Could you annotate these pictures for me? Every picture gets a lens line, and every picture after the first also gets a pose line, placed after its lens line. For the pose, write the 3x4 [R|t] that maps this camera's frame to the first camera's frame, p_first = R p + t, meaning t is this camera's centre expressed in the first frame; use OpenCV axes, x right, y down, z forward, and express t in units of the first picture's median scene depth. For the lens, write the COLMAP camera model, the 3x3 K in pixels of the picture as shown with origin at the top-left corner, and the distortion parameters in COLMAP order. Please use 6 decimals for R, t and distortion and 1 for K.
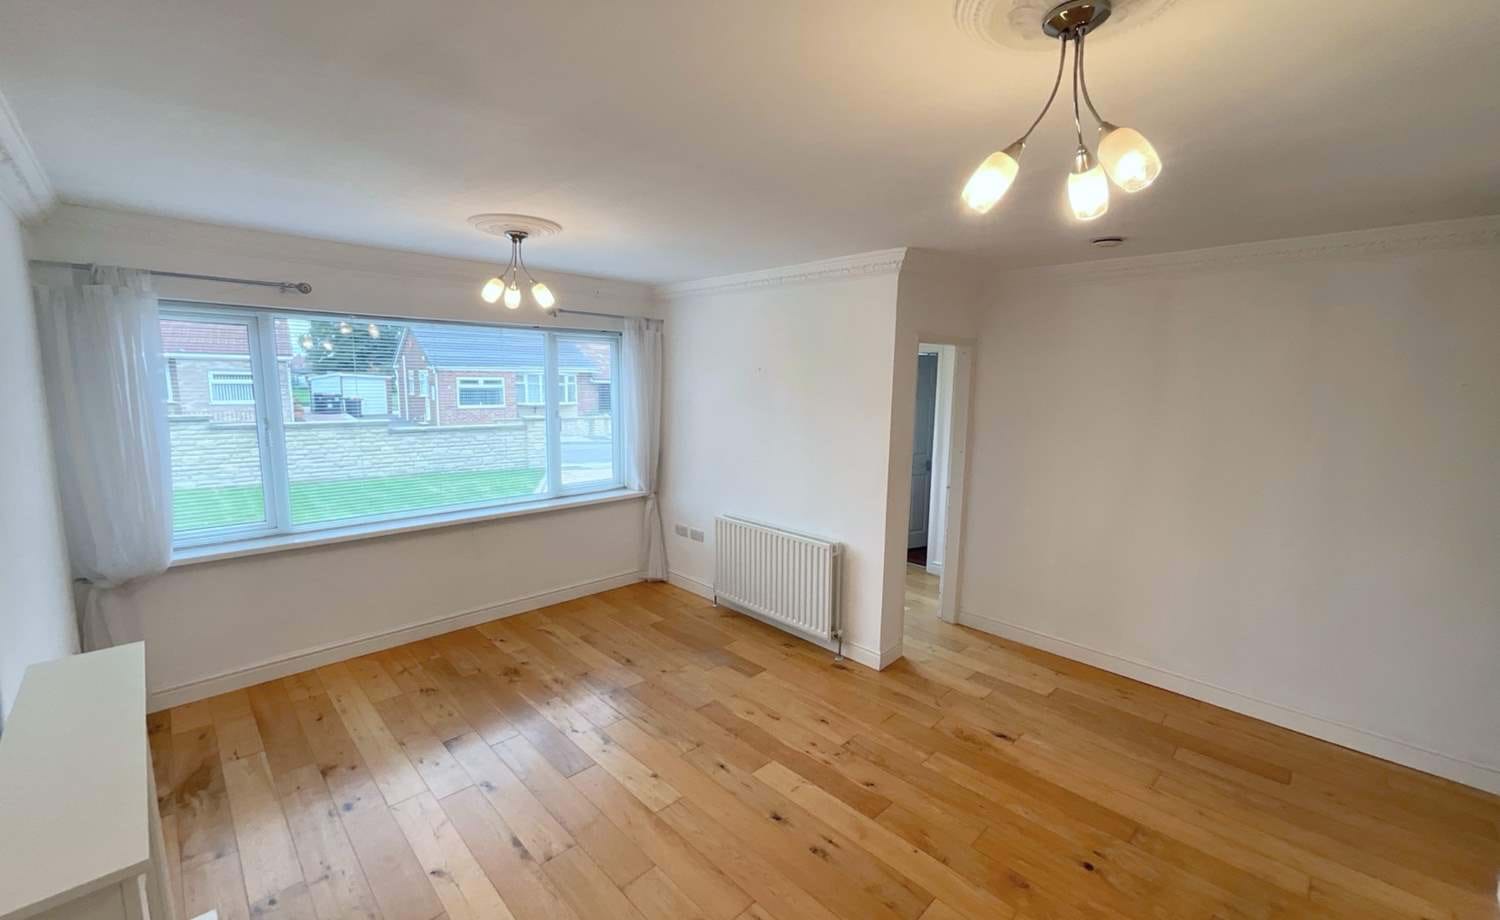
lens RADIAL K [[611.6, 0, 749.0], [0, 611.6, 458.7], [0, 0, 1]] dist [-0.000128, 0.000229]
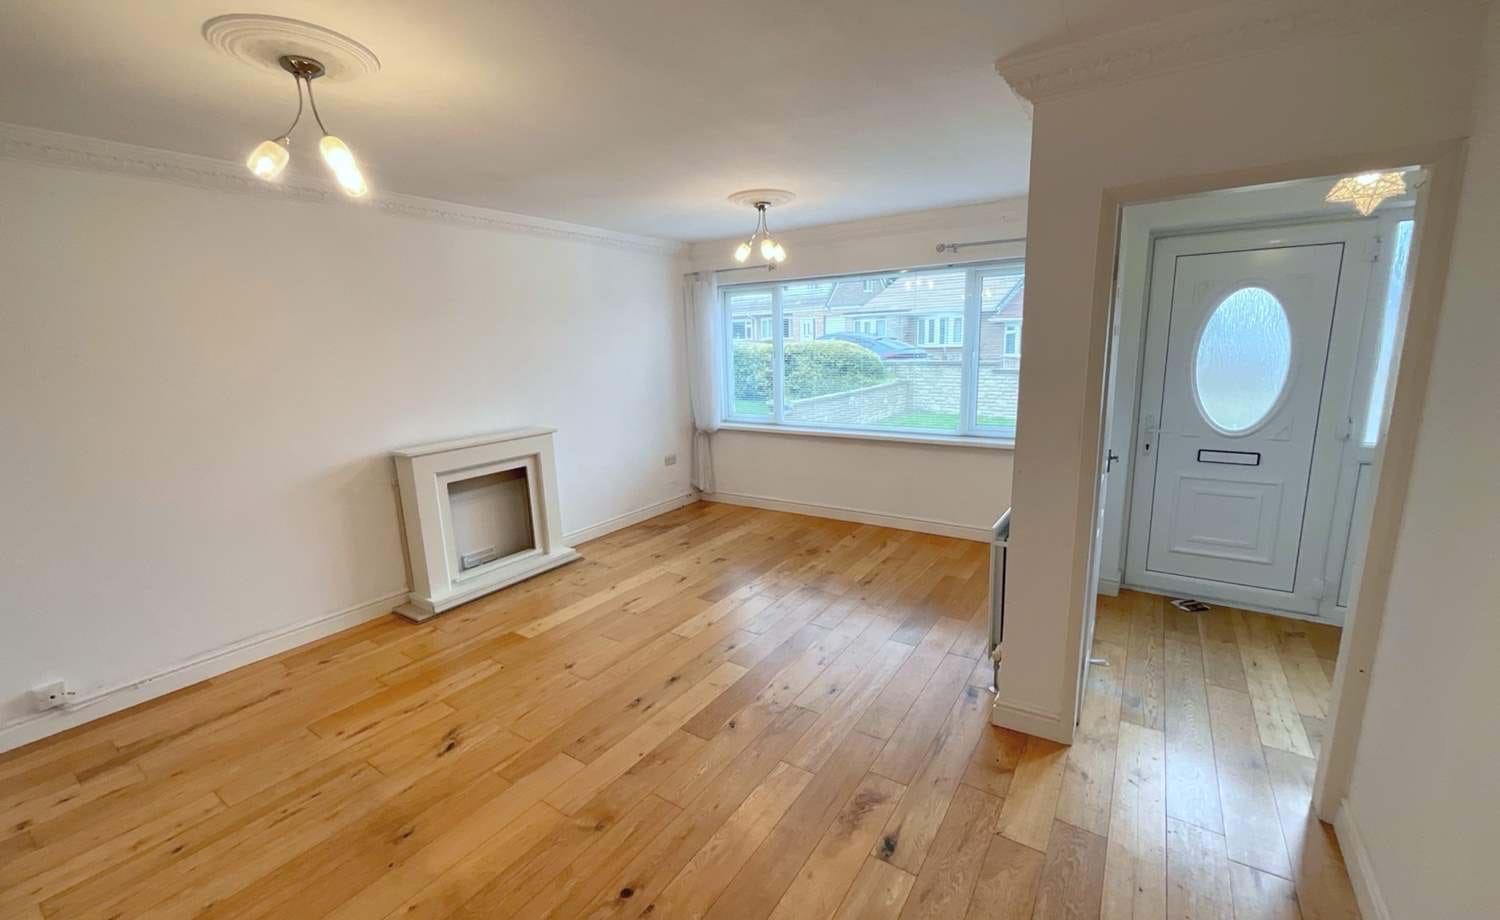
lens RADIAL K [[611.6, 0, 749.0], [0, 611.6, 458.7], [0, 0, 1]] dist [-0.000128, 0.000229]
pose [[0.200887, 0.165779, -0.965485, 0.889298], [-0.100885, 0.983837, 0.147939, -0.019361], [0.974406, 0.067684, 0.214365, 0.663531]]
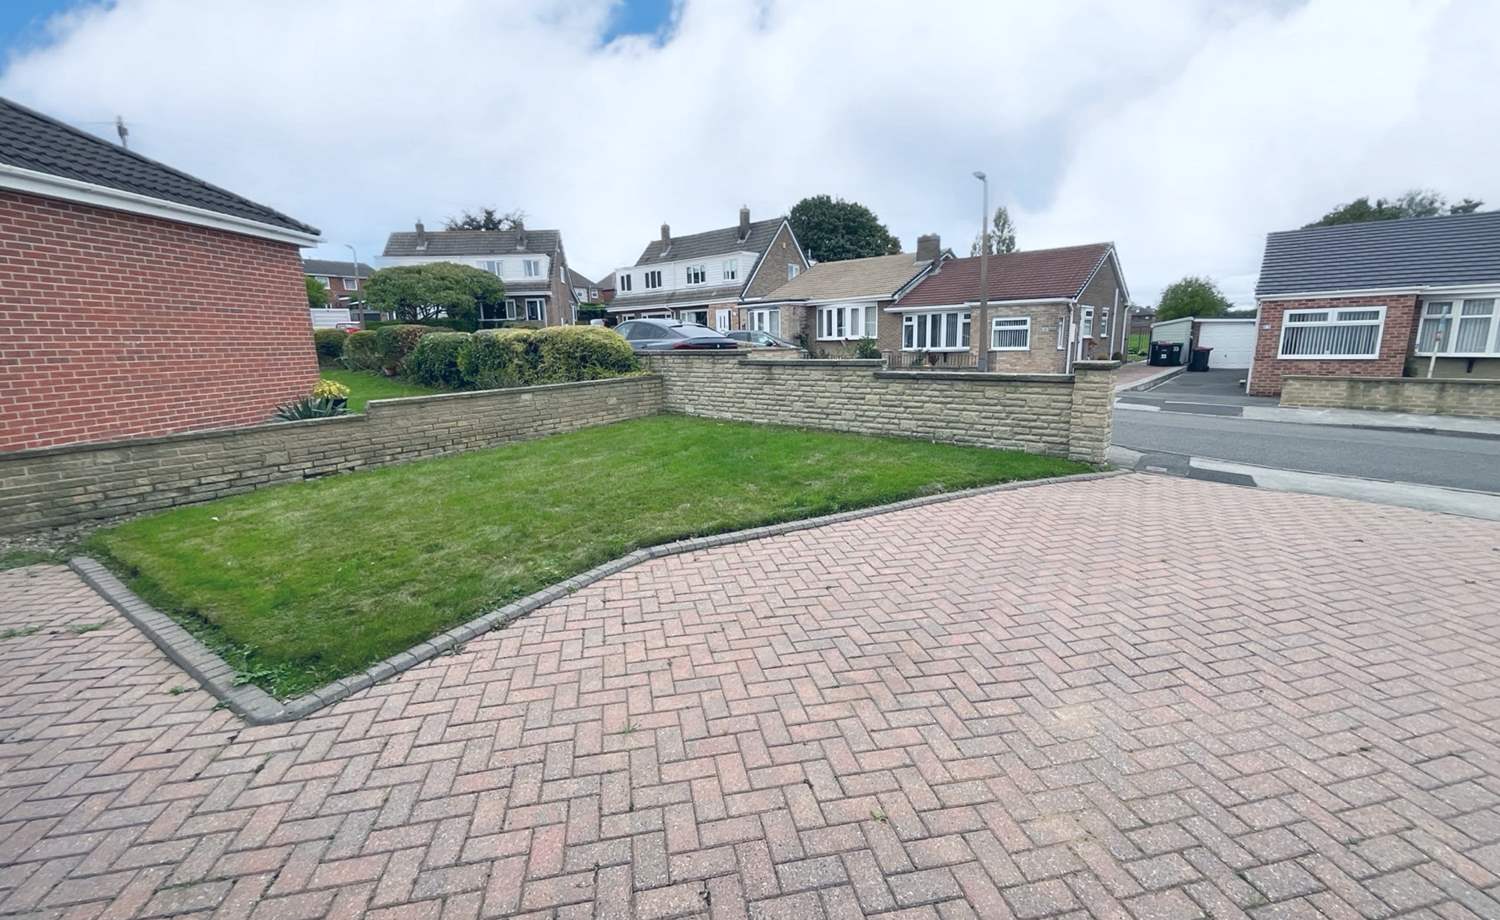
lens RADIAL K [[611.6, 0, 749.0], [0, 611.6, 458.7], [0, 0, 1]] dist [-0.000128, 0.000229]
pose [[0.204918, 0.168620, -0.964145, 0.390213], [-0.102598, 0.983323, 0.150168, -0.137164], [0.973387, 0.068147, 0.218801, 2.355847]]
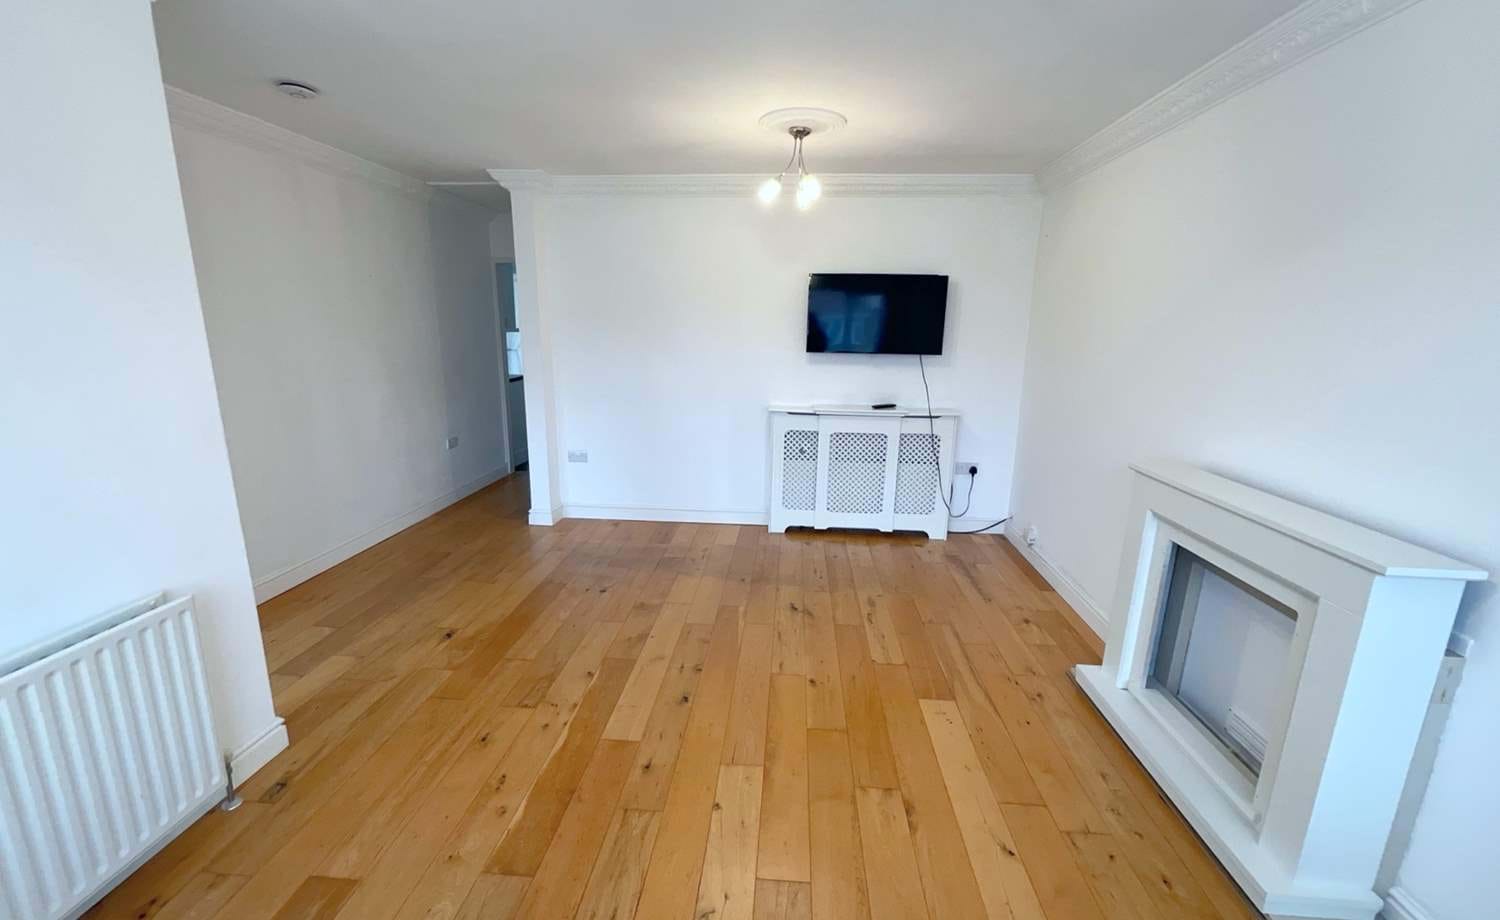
lens RADIAL K [[611.6, 0, 749.0], [0, 611.6, 458.7], [0, 0, 1]] dist [-0.000128, 0.000229]
pose [[-0.656704, -0.191181, 0.729513, -0.533253], [0.074520, 0.946149, 0.315037, -0.080453], [-0.750458, 0.261250, -0.607093, 1.107335]]
